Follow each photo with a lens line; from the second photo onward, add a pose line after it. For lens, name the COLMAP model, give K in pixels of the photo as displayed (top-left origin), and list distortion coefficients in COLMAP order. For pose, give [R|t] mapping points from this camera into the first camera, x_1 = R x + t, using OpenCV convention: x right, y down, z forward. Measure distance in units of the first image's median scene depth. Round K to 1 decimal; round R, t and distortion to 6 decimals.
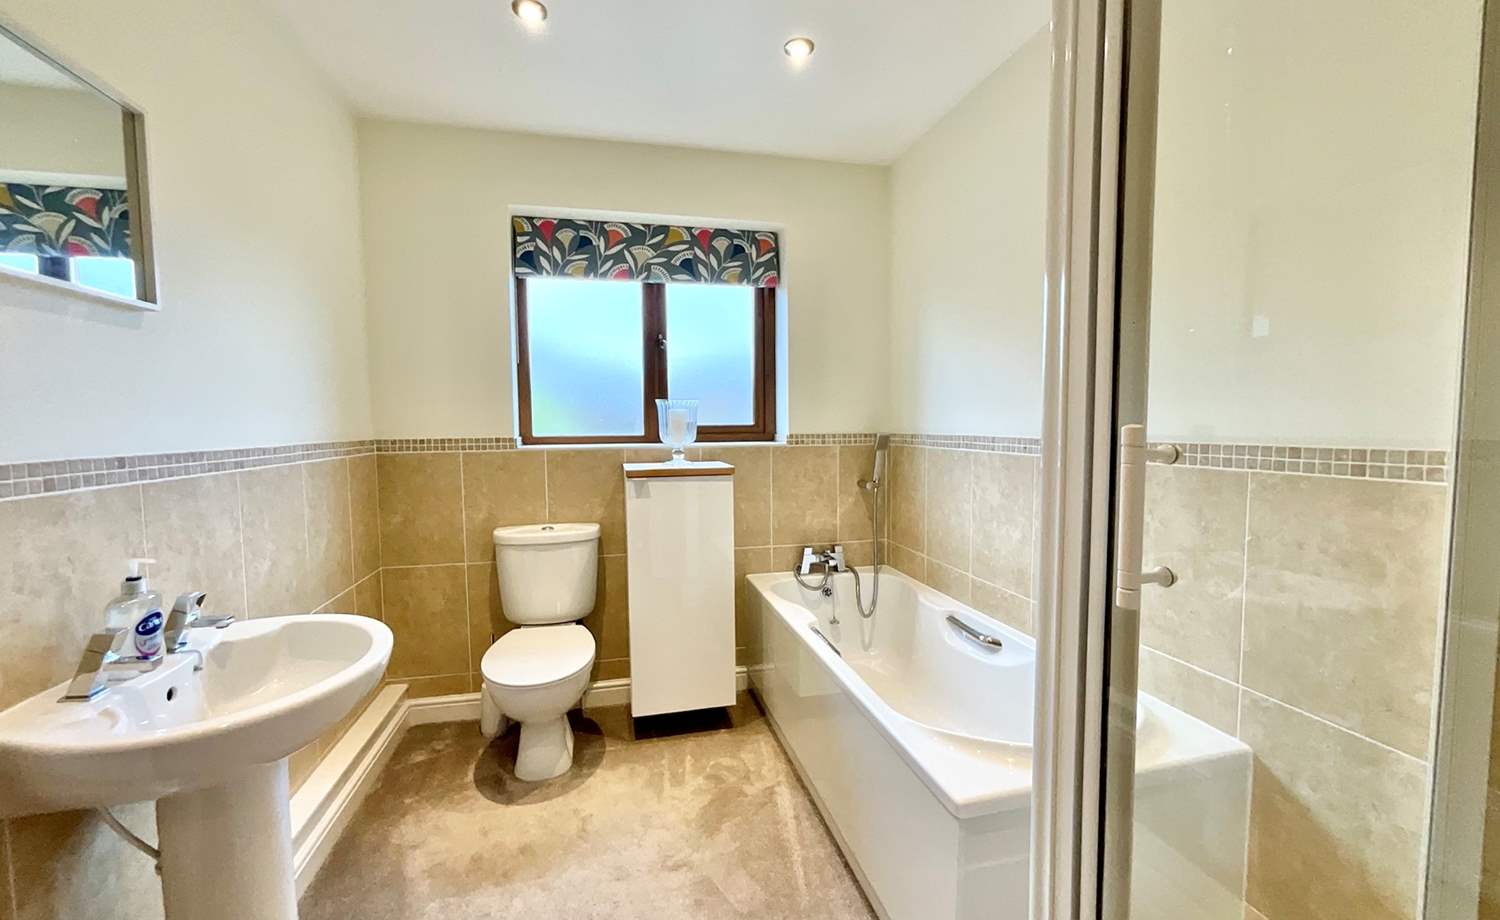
lens RADIAL K [[611.6, 0, 749.6], [0, 611.6, 460.0], [0, 0, 1]] dist [-0.002181, 0.001025]
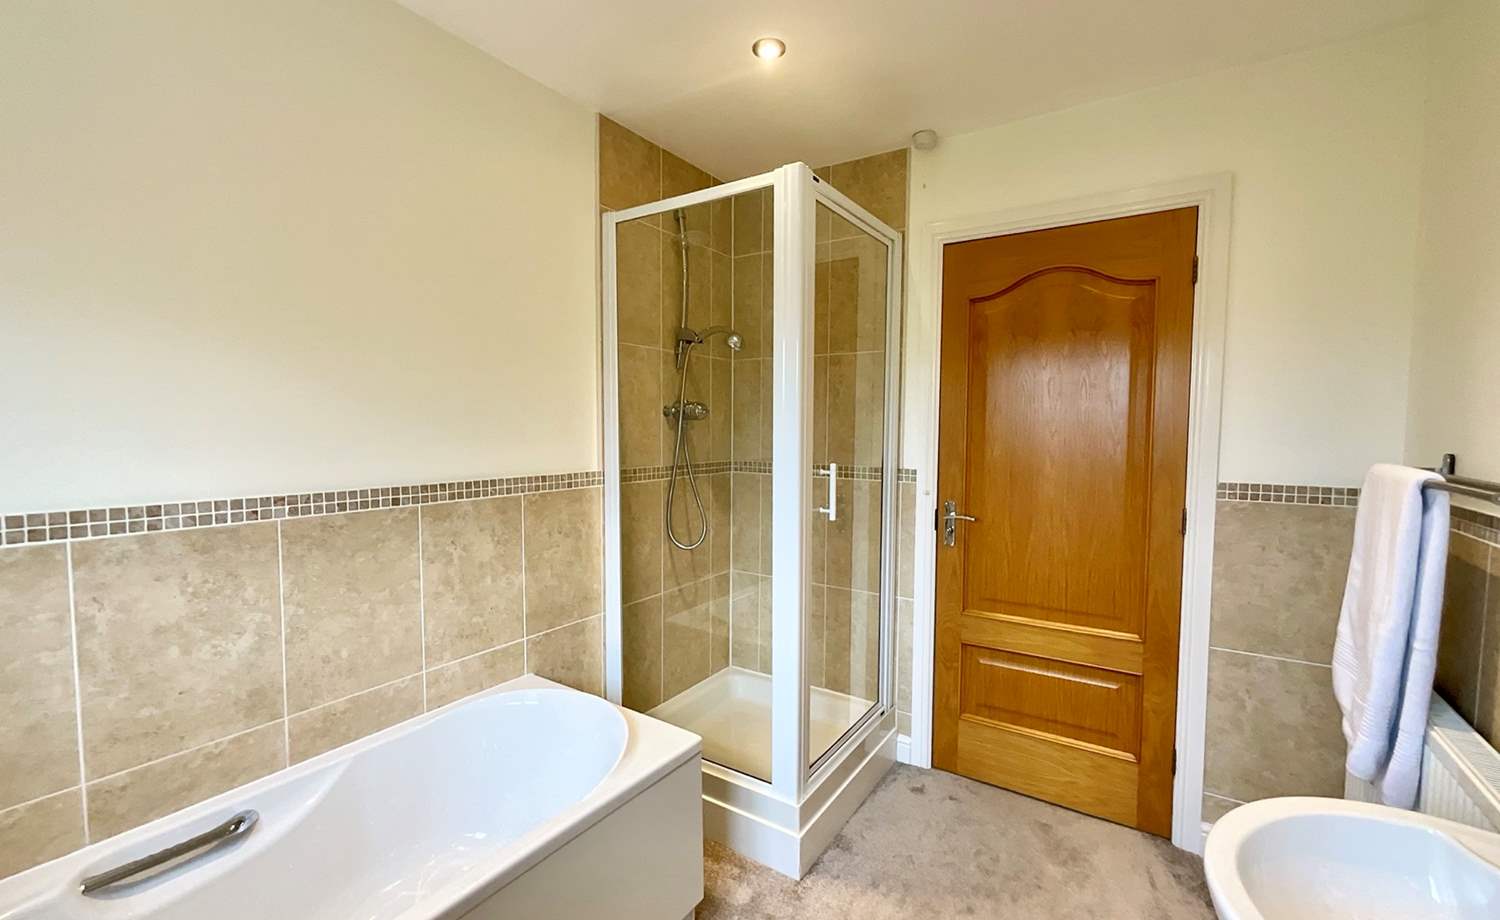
lens RADIAL K [[611.6, 0, 750.2], [0, 611.6, 465.1], [0, 0, 1]] dist [-0.002181, 0.001025]
pose [[-0.670662, 0.005545, 0.741742, -0.426284], [0.087457, 0.993588, 0.071648, -0.070445], [-0.736589, 0.112922, -0.666847, 0.988413]]
